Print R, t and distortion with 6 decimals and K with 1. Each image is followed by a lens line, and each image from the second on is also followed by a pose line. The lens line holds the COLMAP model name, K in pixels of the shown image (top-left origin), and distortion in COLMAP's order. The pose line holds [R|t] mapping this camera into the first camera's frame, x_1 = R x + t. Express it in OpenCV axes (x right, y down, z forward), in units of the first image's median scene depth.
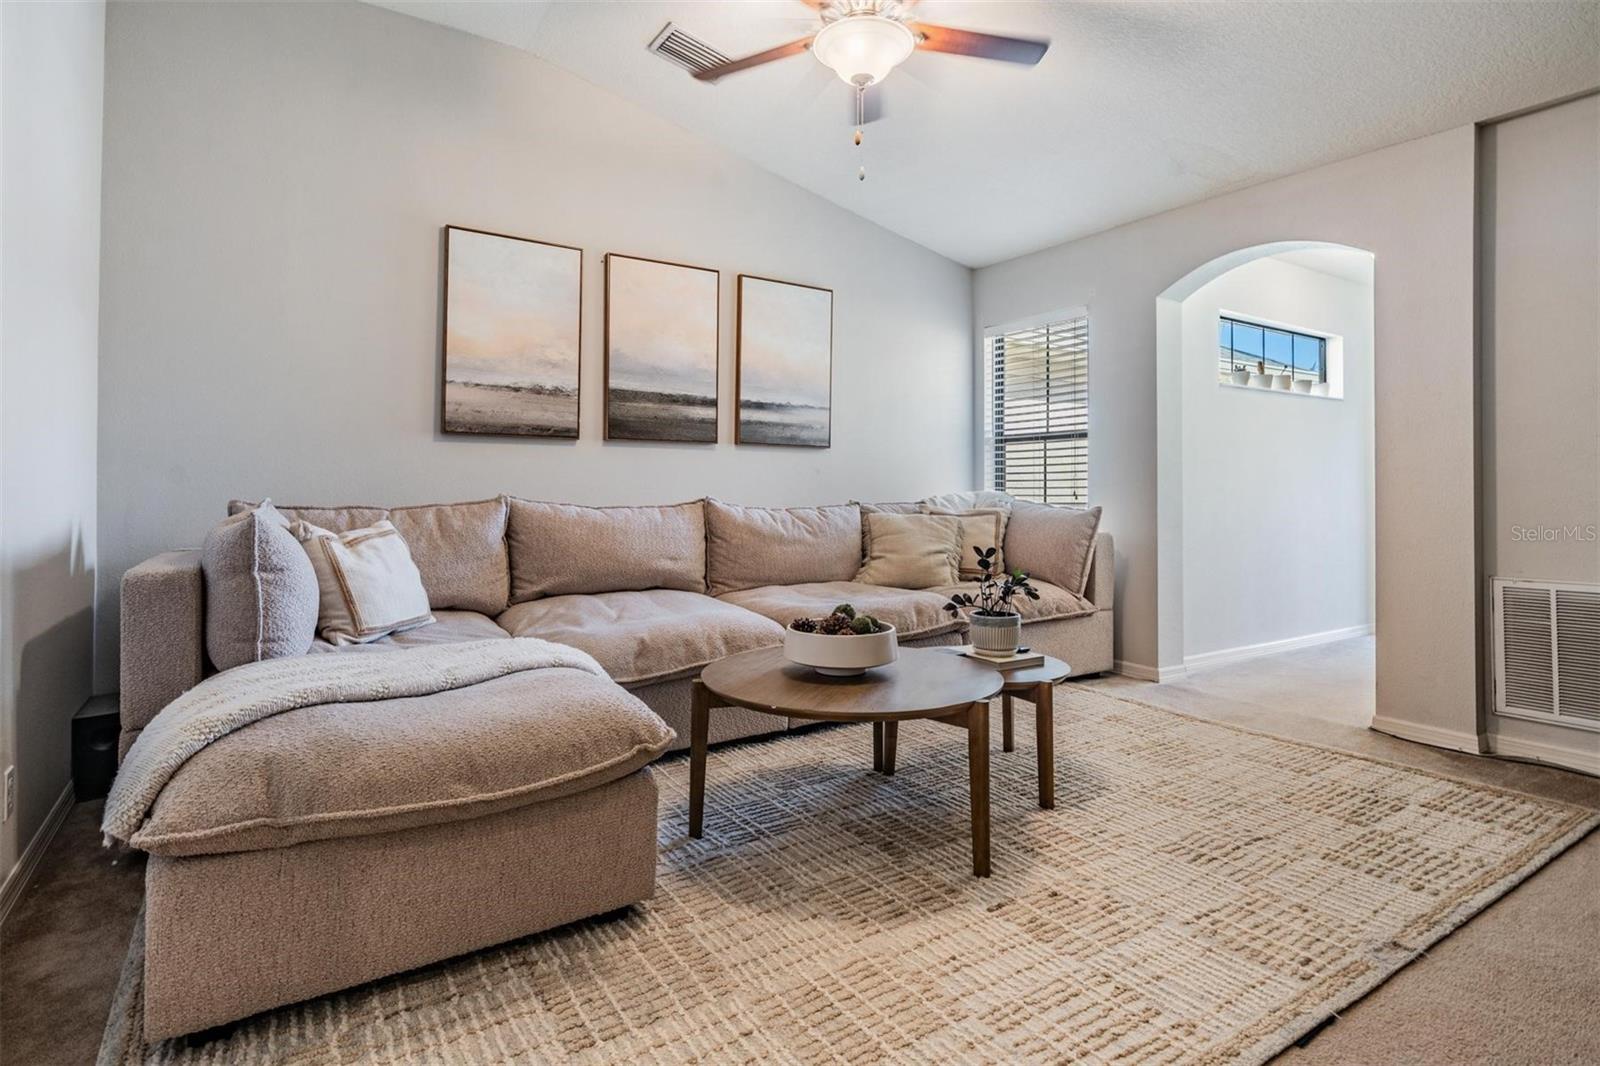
lens RADIAL K [[823.7, 0, 793.8], [0, 823.7, 485.9], [0, 0, 1]] dist [-0.000762, -0.000017]
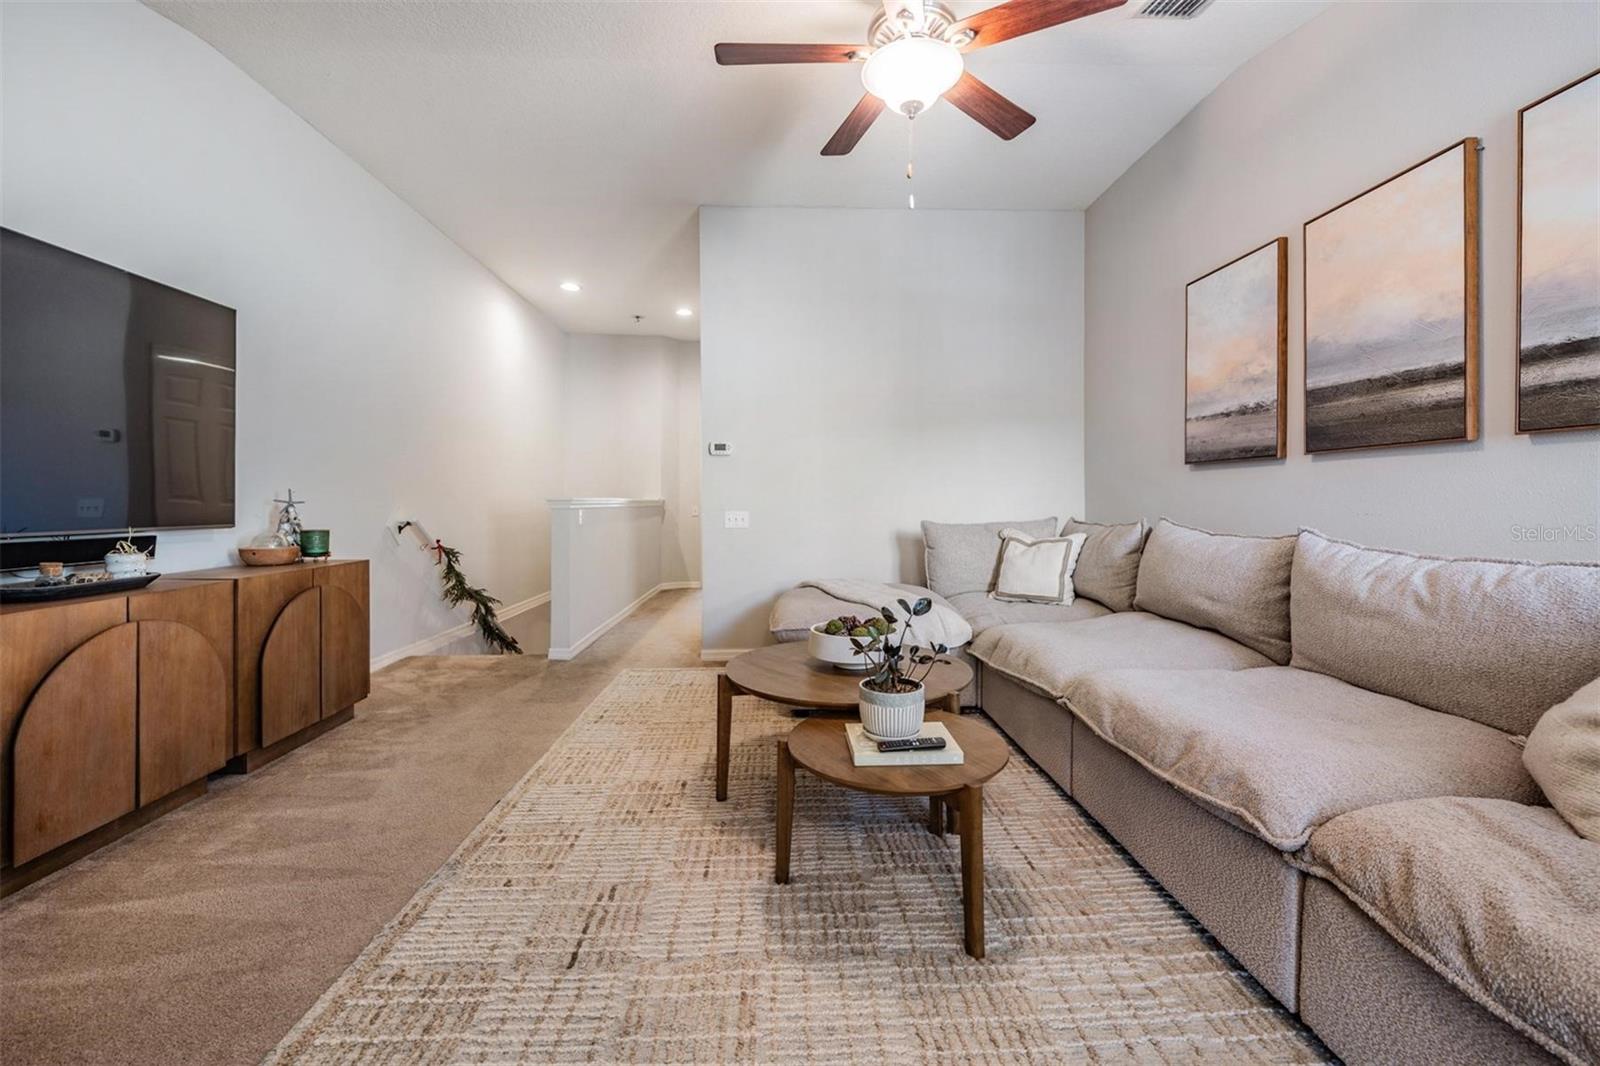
lens RADIAL K [[646.2, 0, 790.9], [0, 646.2, 502.0], [0, 0, 1]] dist [0.000407, 0.000043]
pose [[-0.526233, 0.003592, -0.850333, 0.585836], [0.012132, 0.999921, -0.003284, -0.012545], [0.850254, -0.012044, -0.526235, 0.901171]]
